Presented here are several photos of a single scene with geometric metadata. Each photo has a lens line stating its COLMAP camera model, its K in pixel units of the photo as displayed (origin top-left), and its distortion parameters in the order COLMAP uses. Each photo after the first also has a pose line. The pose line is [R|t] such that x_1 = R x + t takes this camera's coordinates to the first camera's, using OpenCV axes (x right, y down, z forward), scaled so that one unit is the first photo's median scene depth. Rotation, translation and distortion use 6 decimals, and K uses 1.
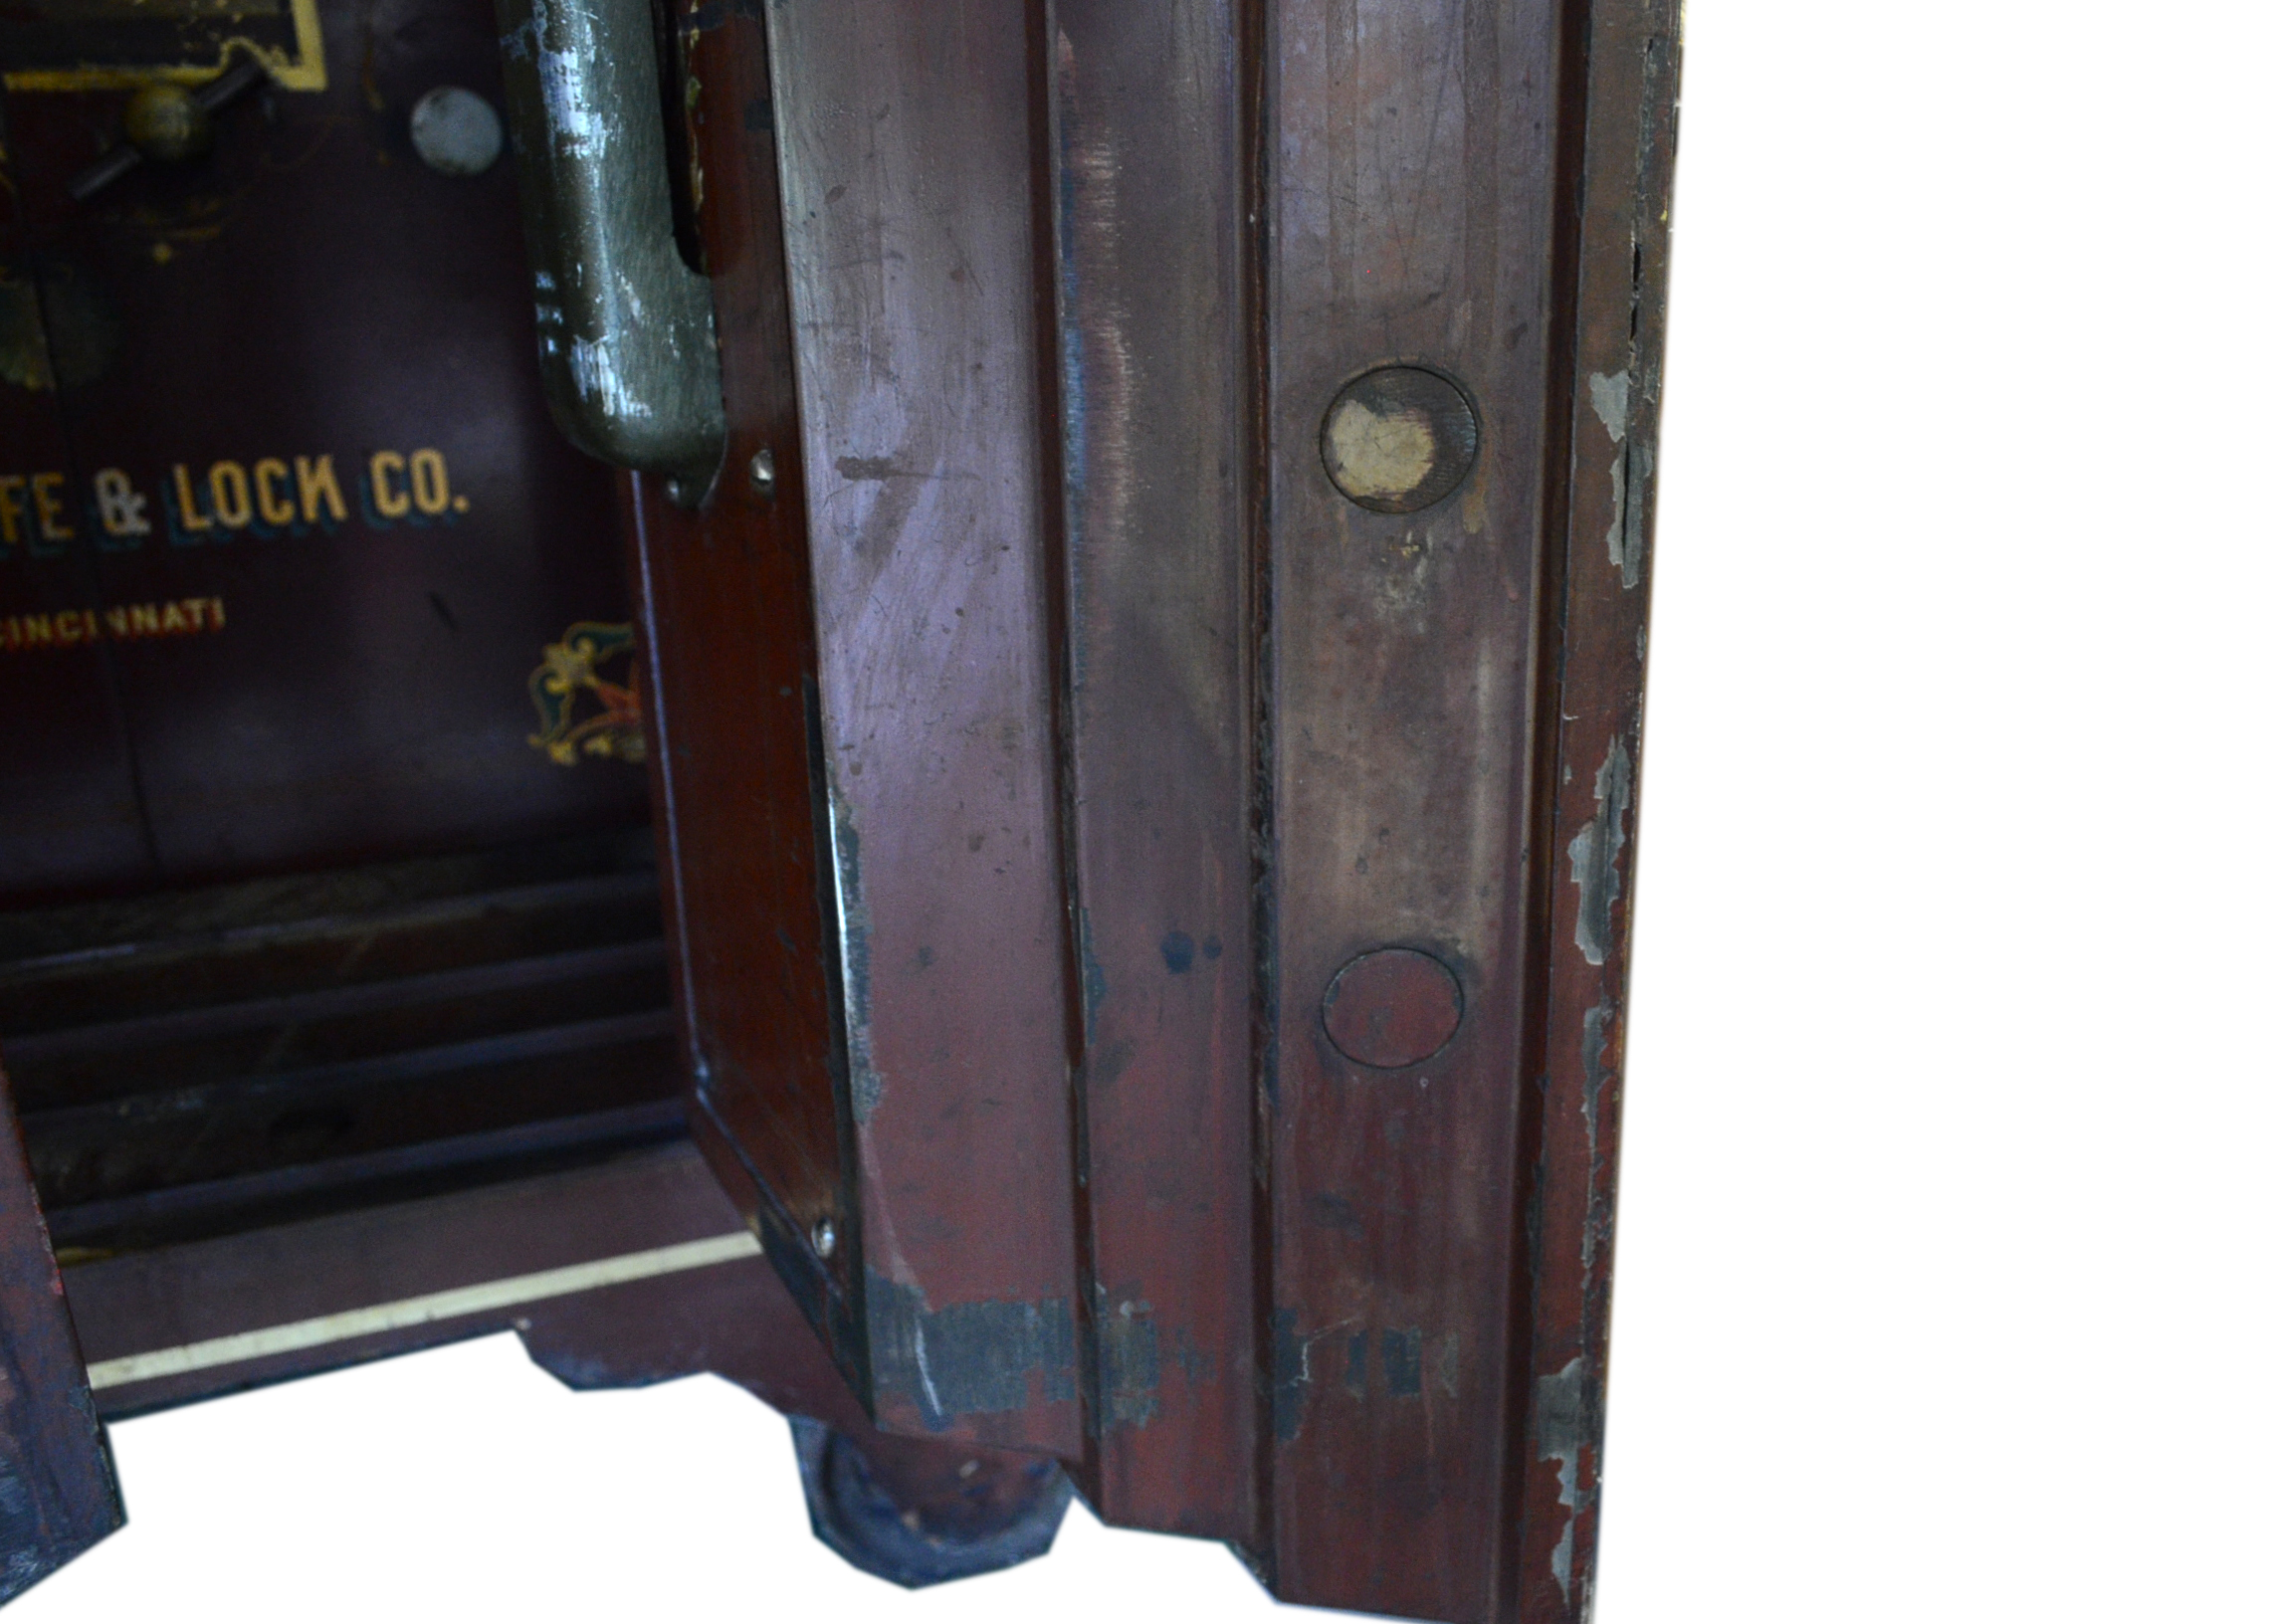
lens RADIAL K [[1877.7, 0, 1161.7], [0, 1877.7, 818.2], [0, 0, 1]] dist [-0.017979, 0.002617]
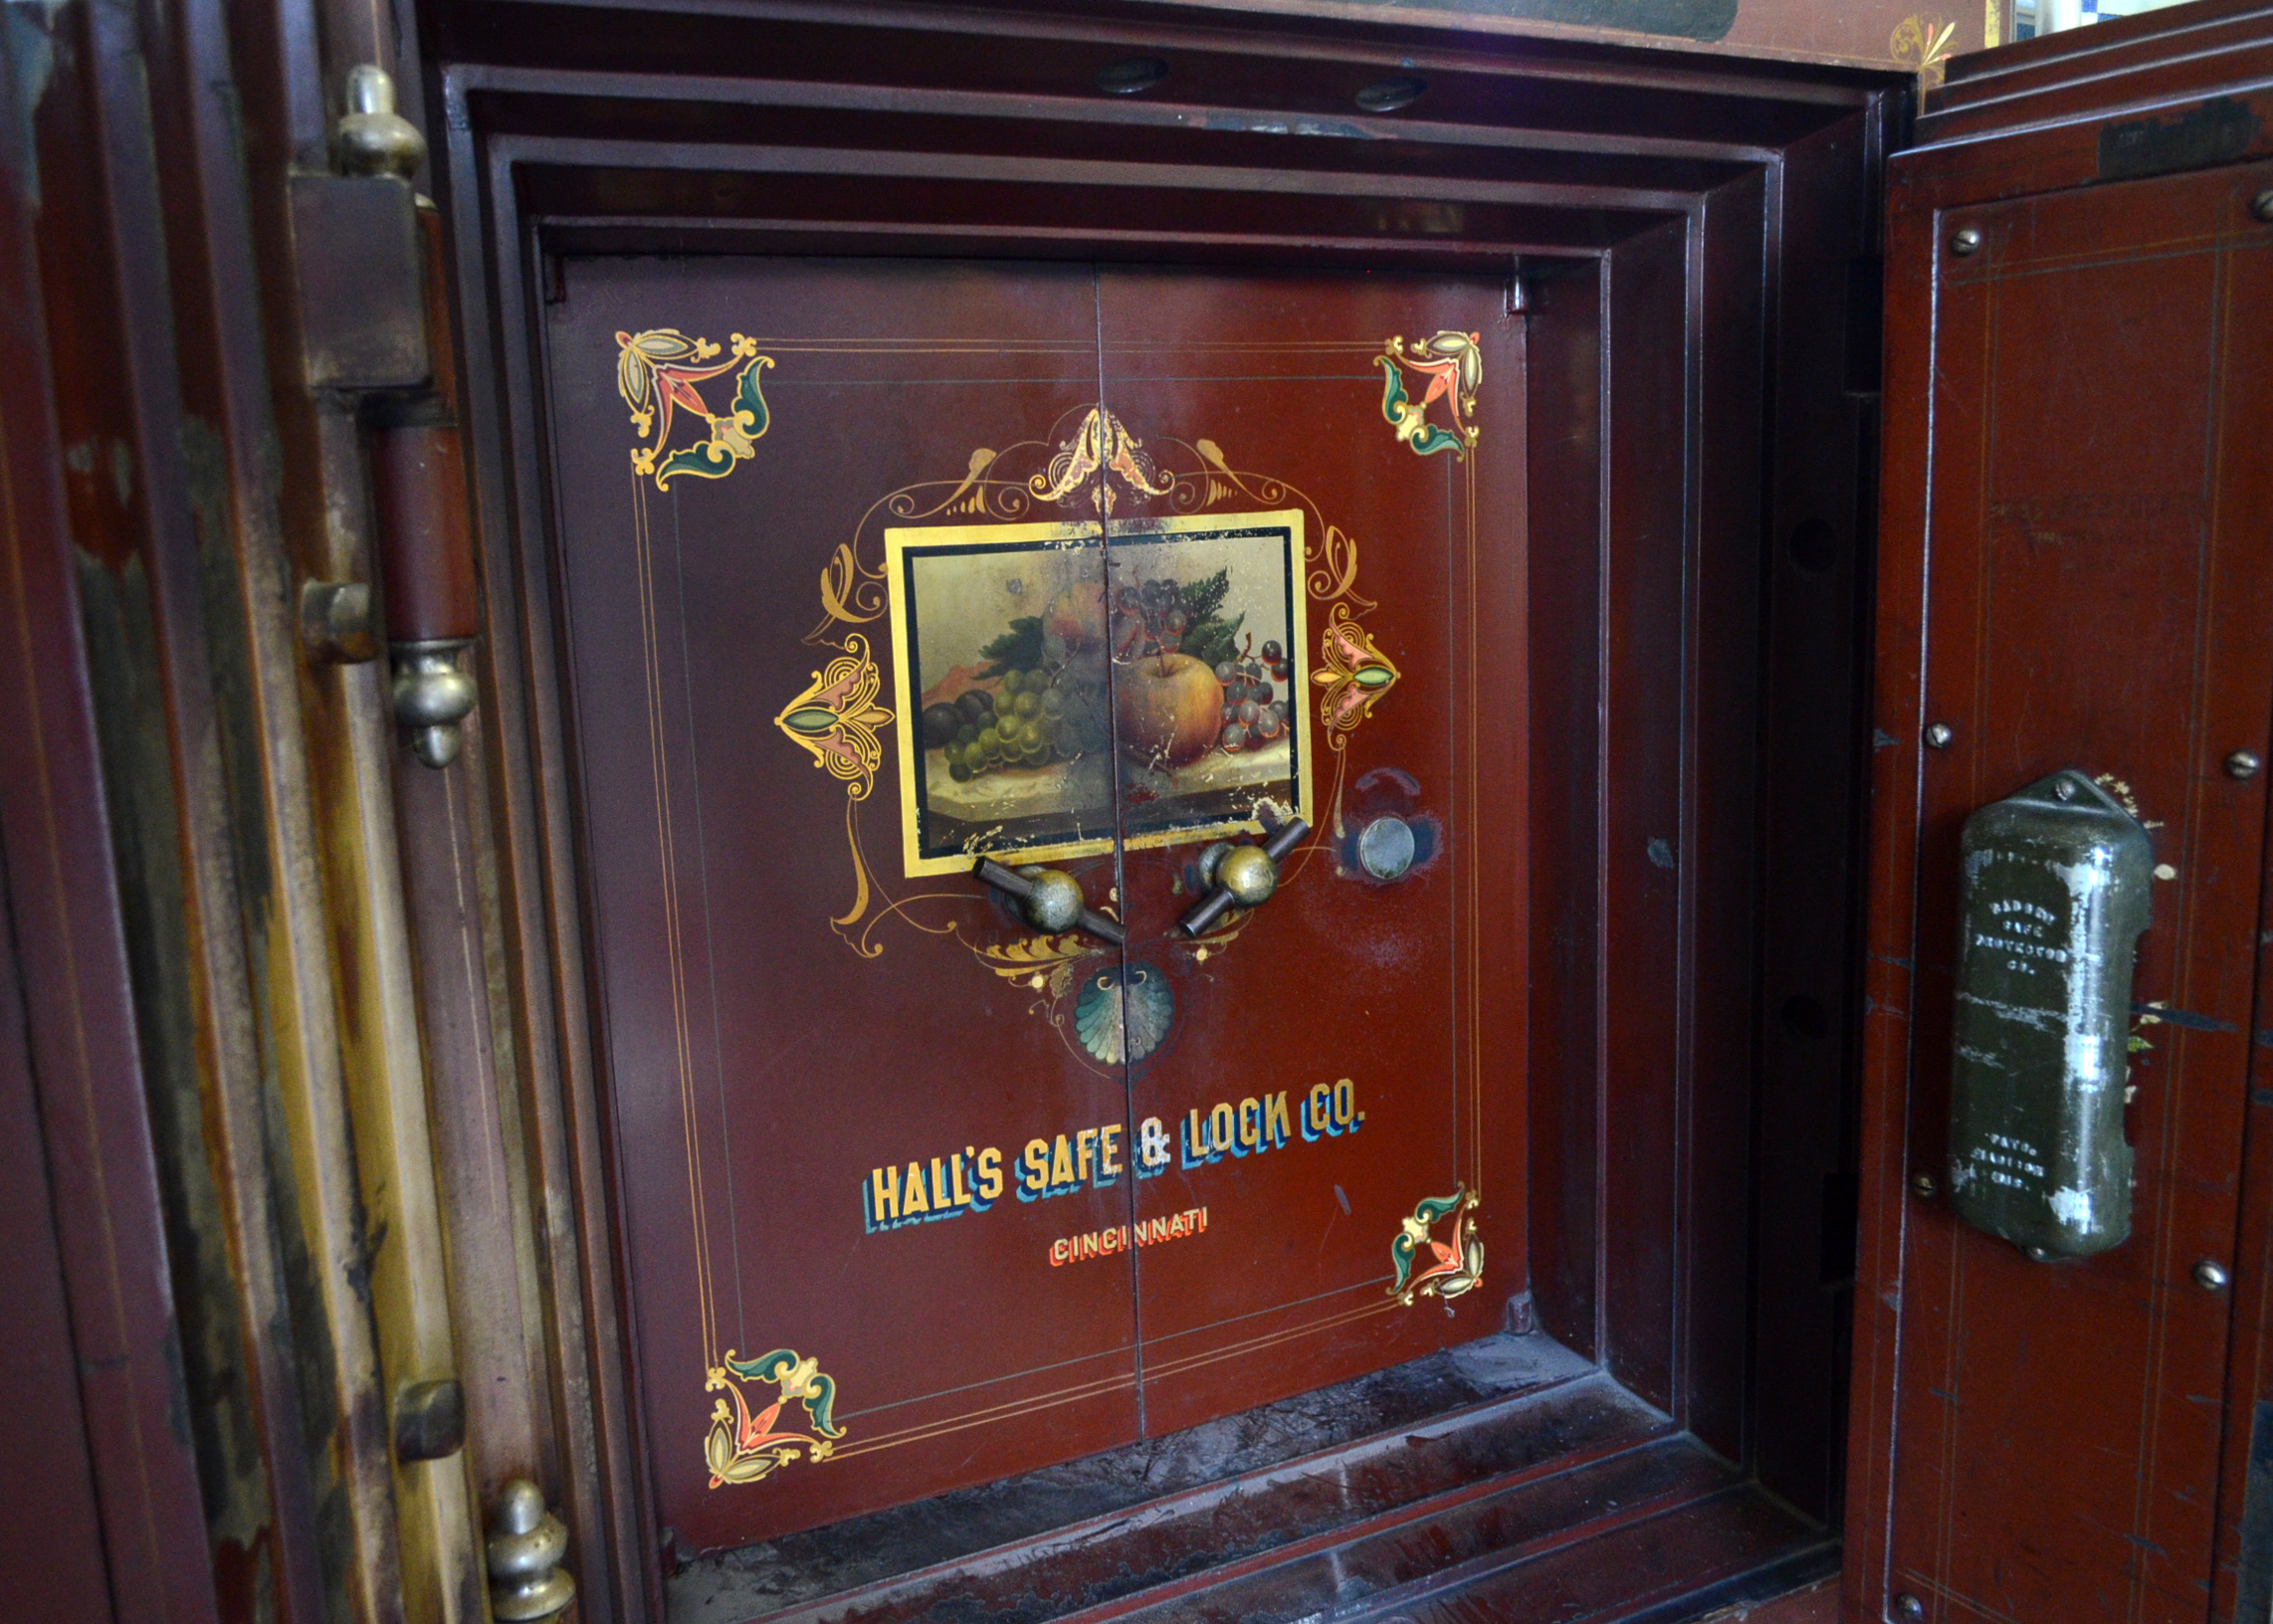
lens RADIAL K [[1890.4, 0, 1168.3], [0, 1890.4, 821.9], [0, 0, 1]] dist [-0.013451, 0.006120]
pose [[0.993851, -0.027185, 0.107337, -0.724465], [0.042465, 0.988848, -0.142747, -0.212880], [-0.102259, 0.146428, 0.983922, -0.345257]]
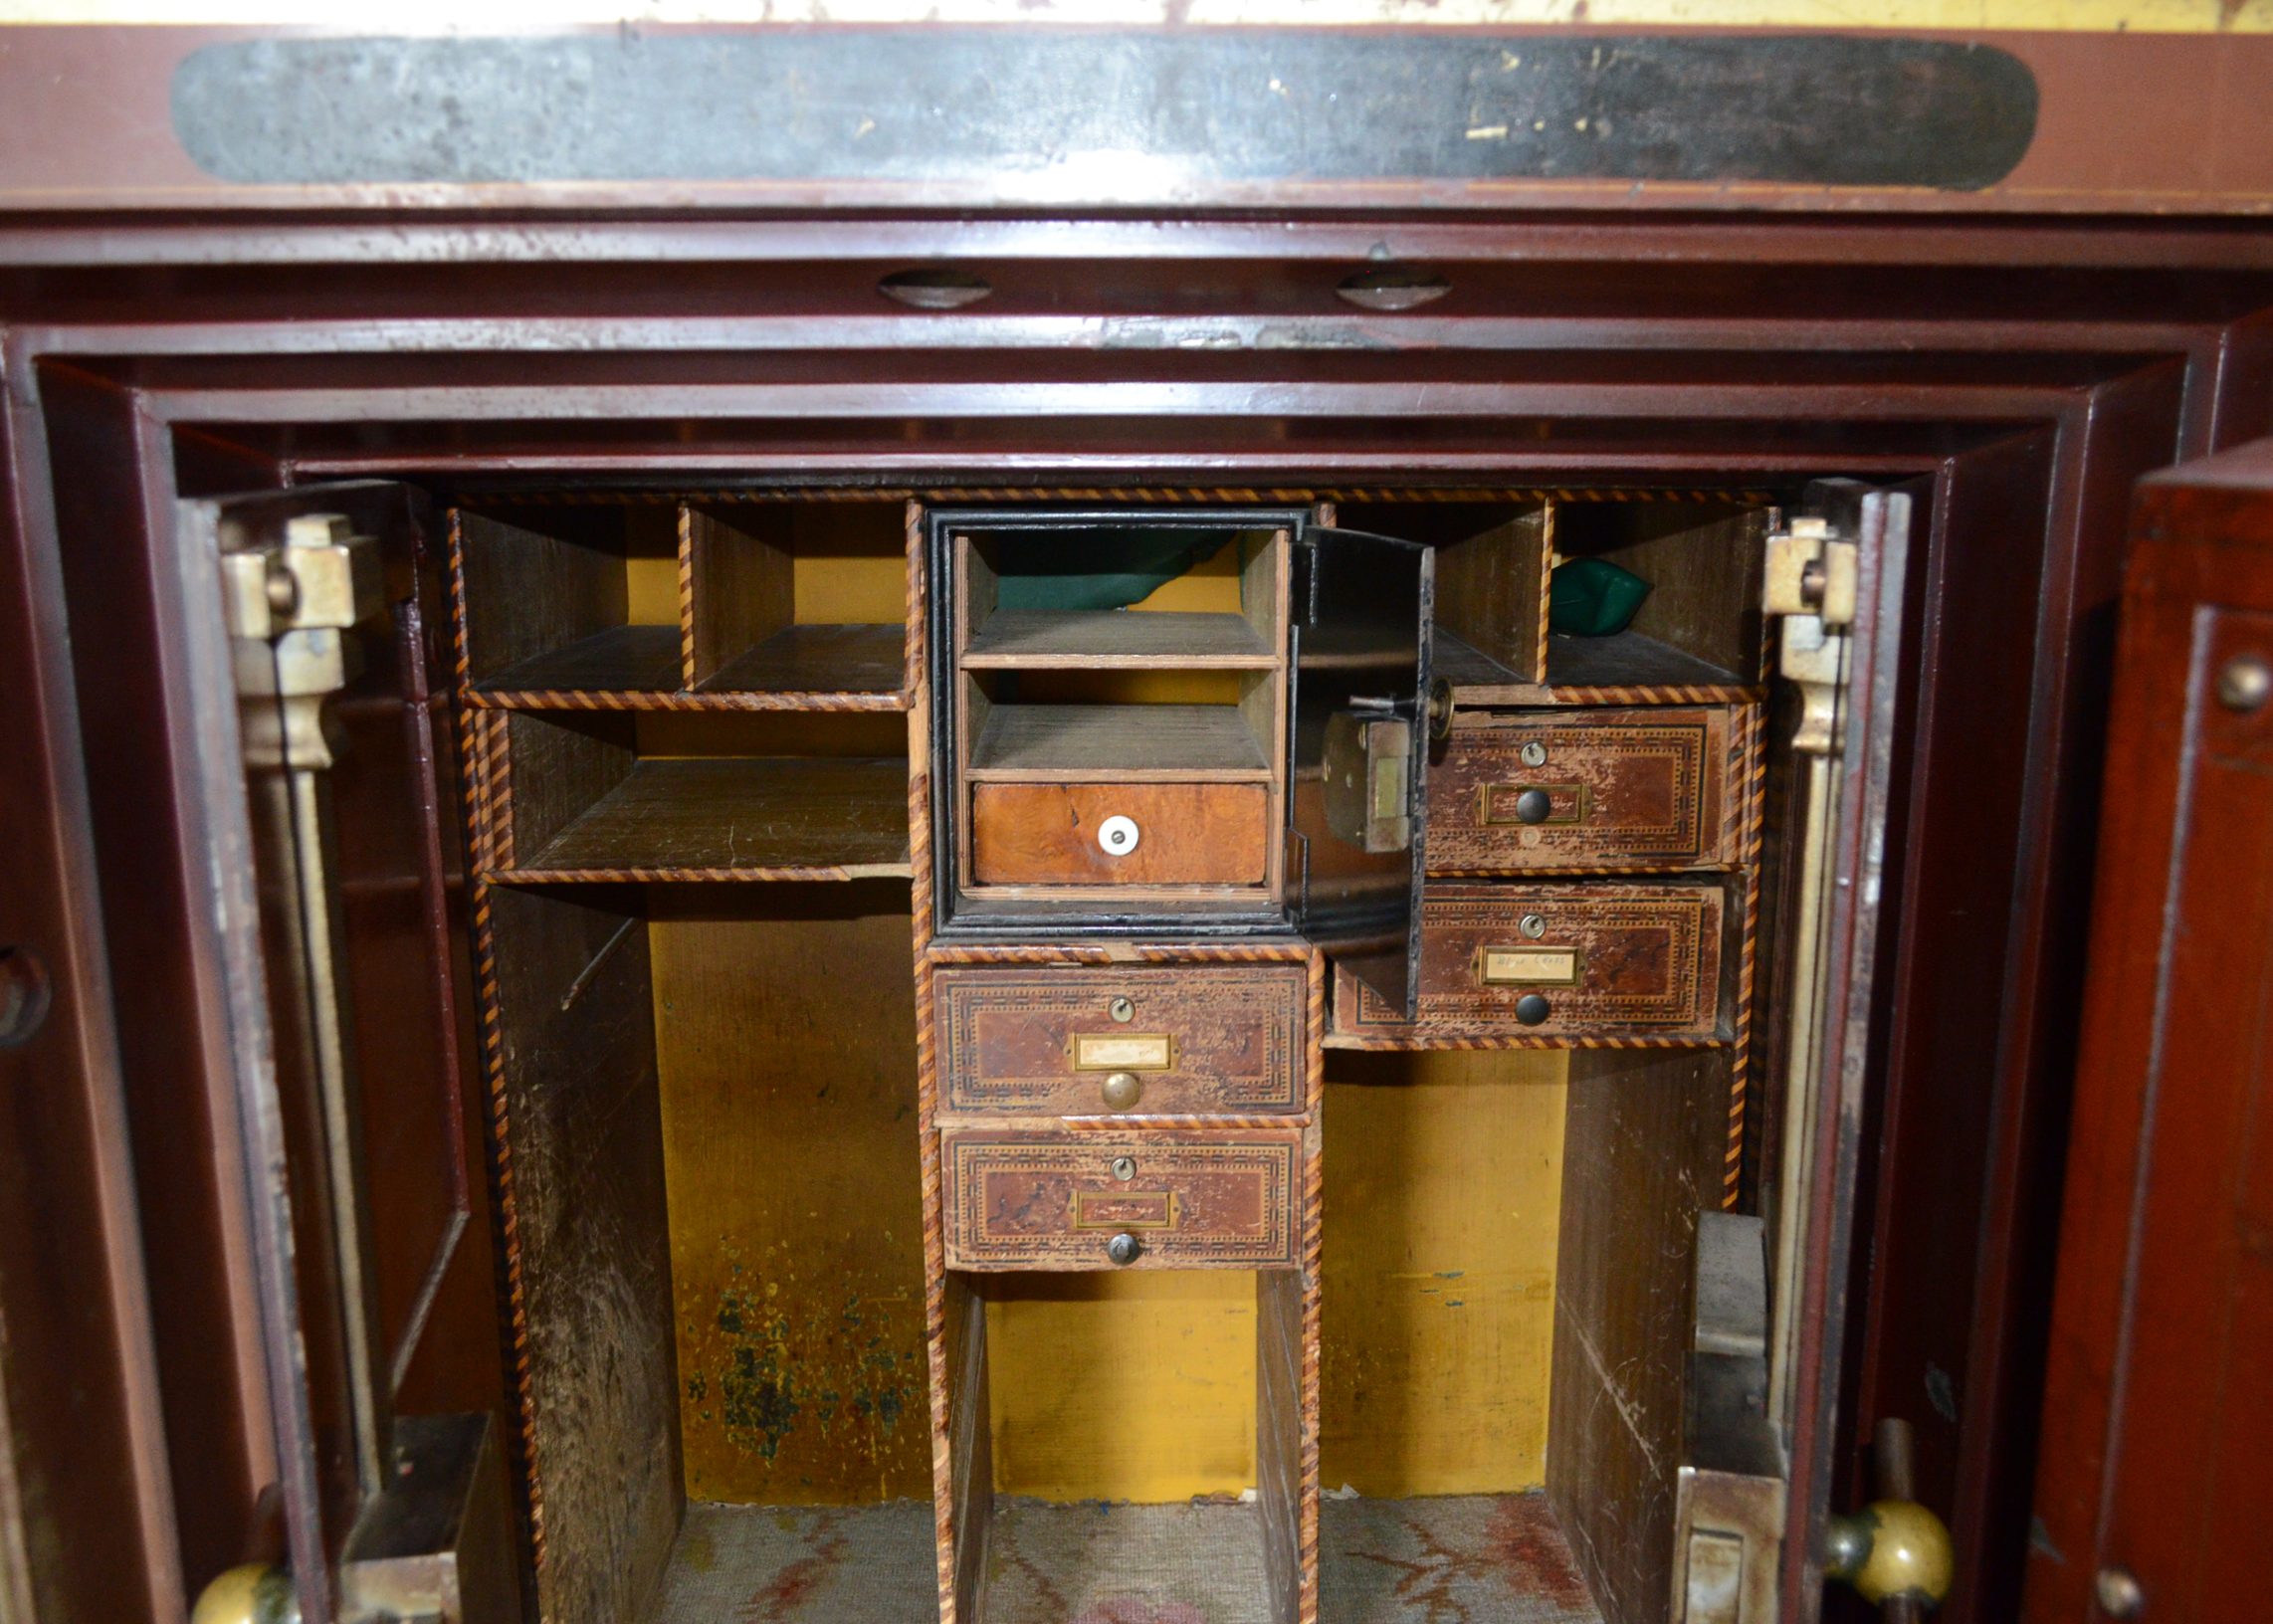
lens RADIAL K [[1877.7, 0, 1161.7], [0, 1877.7, 818.2], [0, 0, 1]] dist [-0.017979, 0.002617]
pose [[0.949185, 0.087362, -0.302350, -0.316425], [-0.119533, 0.988783, -0.089556, -0.523124], [0.291135, 0.121146, 0.948981, 0.009322]]
